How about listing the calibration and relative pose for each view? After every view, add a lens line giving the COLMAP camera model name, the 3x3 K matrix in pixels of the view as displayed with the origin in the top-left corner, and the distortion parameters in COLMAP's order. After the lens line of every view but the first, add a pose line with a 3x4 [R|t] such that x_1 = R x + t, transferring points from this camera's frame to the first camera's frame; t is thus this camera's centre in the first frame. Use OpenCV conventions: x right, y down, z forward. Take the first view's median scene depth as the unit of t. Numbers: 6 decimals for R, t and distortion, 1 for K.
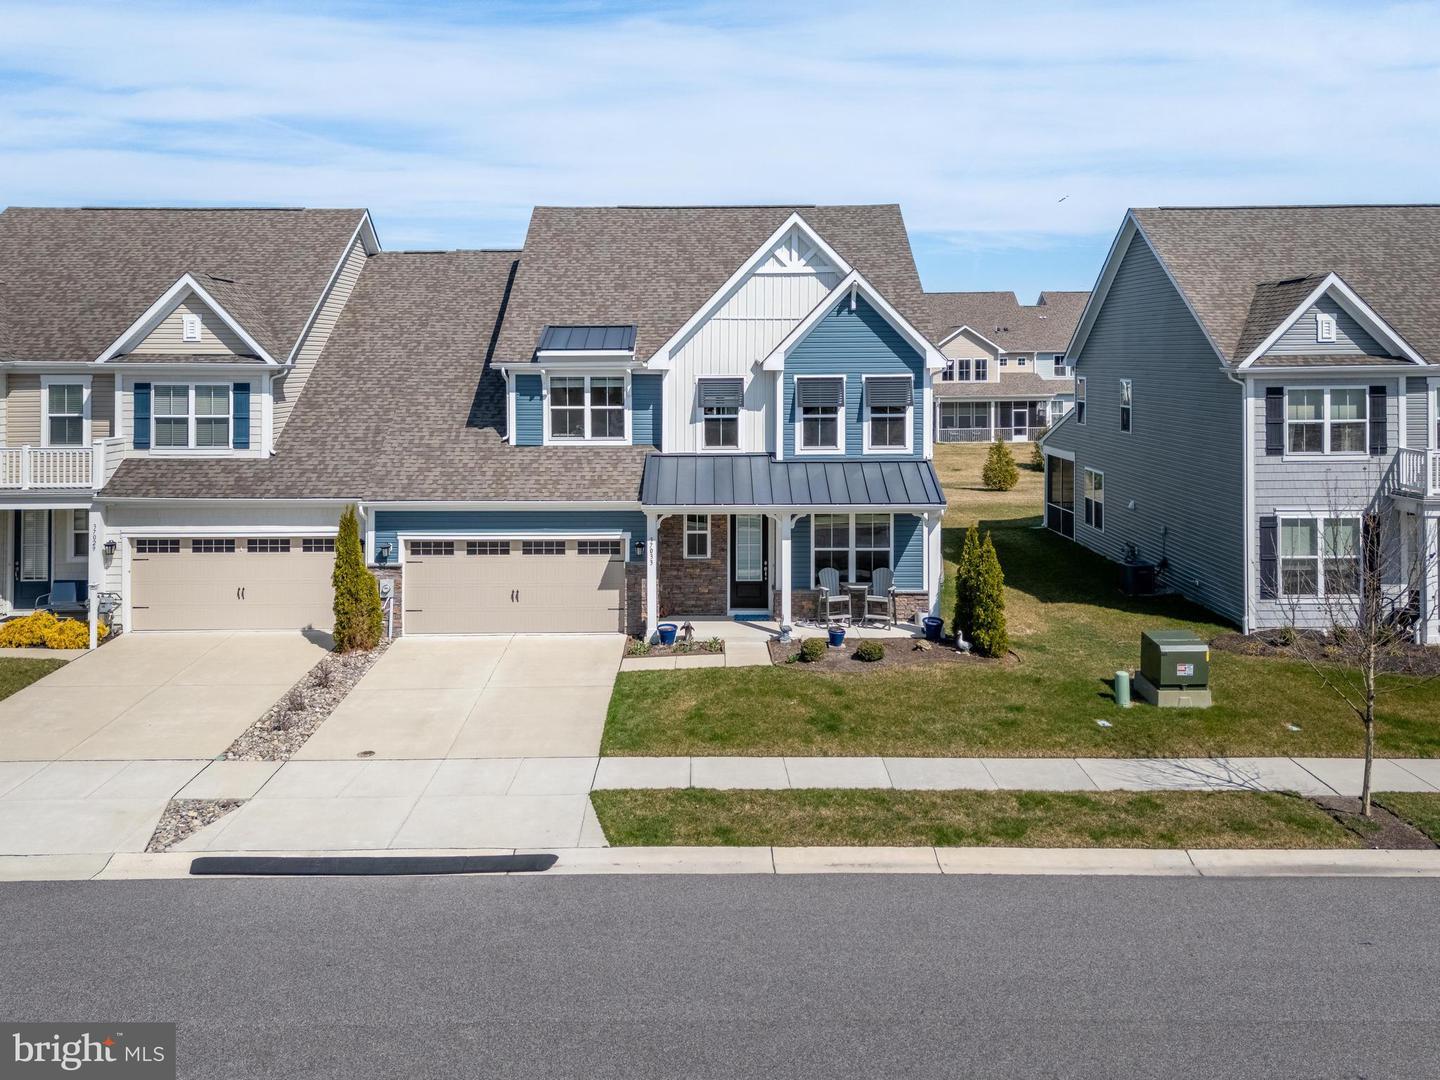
lens RADIAL K [[1191.8, 0, 712.5], [0, 1191.8, 322.4], [0, 0, 1]] dist [-0.000789, 0.013875]
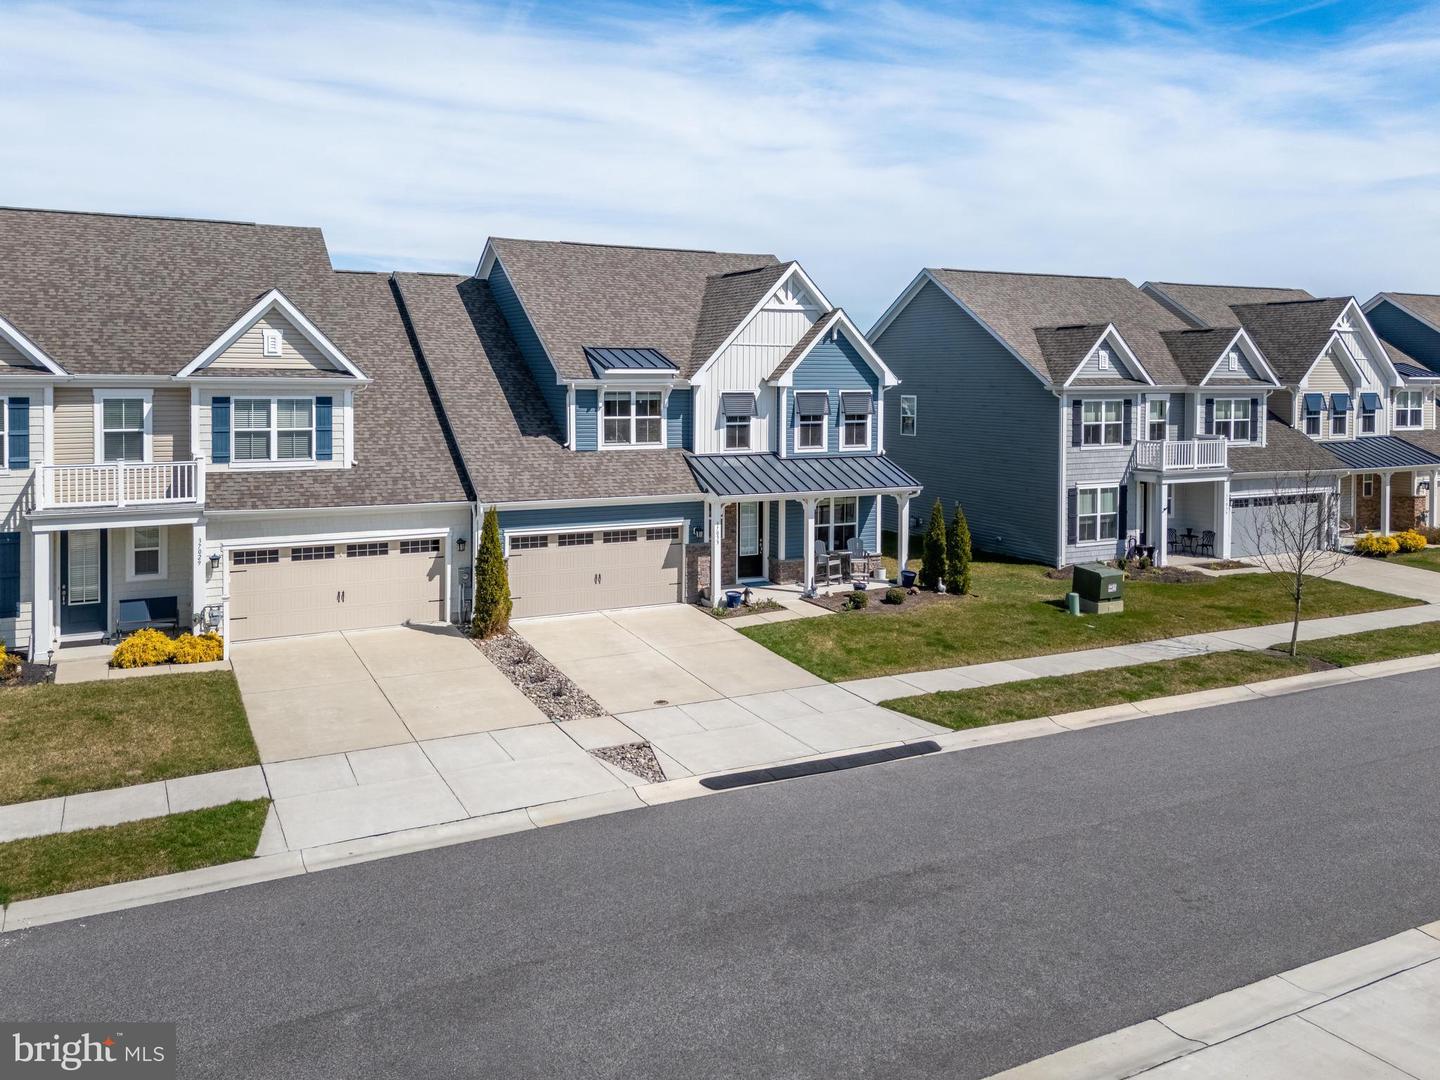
lens RADIAL K [[1111.2, 0, 672.7], [0, 1111.2, 379.4], [0, 0, 1]] dist [0.022167, 0.001873]
pose [[0.897819, 0.006866, 0.440310, -0.561737], [-0.021440, 0.999374, 0.028134, 0.001877], [-0.439842, -0.034699, 0.897405, -0.003869]]
